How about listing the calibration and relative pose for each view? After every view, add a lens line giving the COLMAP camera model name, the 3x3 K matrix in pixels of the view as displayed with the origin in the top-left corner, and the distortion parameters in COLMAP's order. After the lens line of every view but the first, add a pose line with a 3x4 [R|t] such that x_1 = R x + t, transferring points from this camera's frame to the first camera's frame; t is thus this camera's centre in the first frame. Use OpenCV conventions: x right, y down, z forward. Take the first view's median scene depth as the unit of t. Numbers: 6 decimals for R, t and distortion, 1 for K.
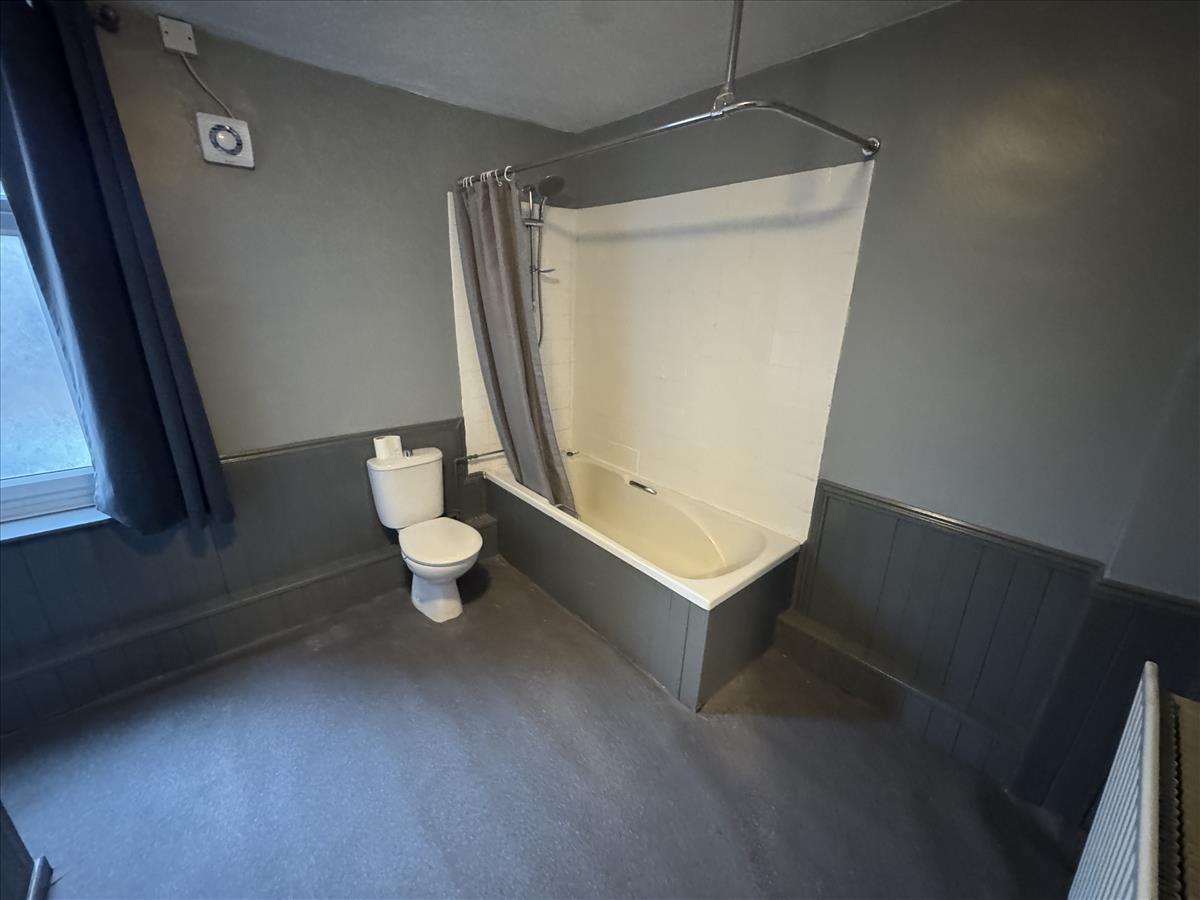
lens RADIAL K [[476.7, 0, 600.0], [0, 476.7, 450.0], [0, 0, 1]] dist [-0.003405, -0.000052]
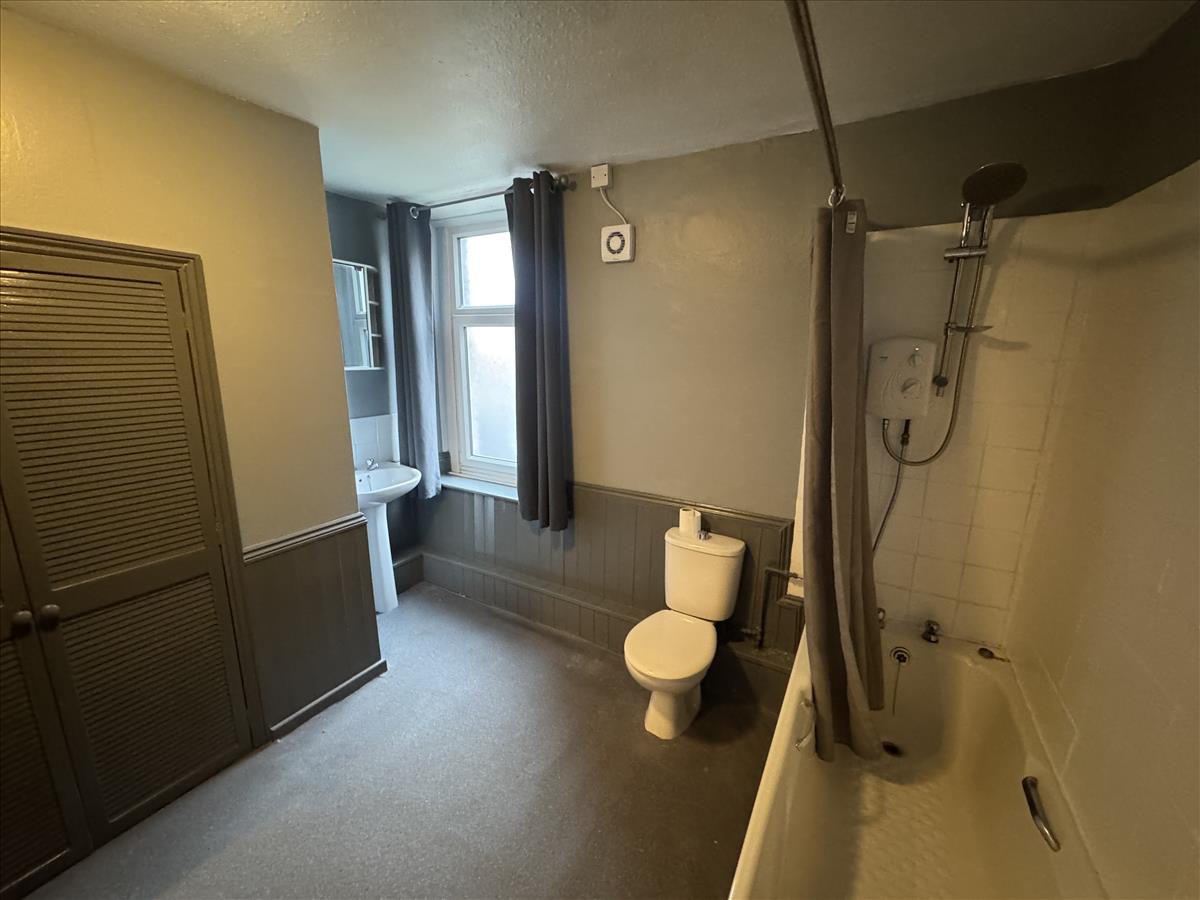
lens RADIAL K [[476.7, 0, 600.0], [0, 476.7, 450.0], [0, 0, 1]] dist [-0.003405, -0.000052]
pose [[0.319578, 0.184940, -0.929337, 0.369114], [-0.305585, 0.948482, 0.083667, -0.176811], [0.896932, 0.257254, 0.359629, 0.510584]]
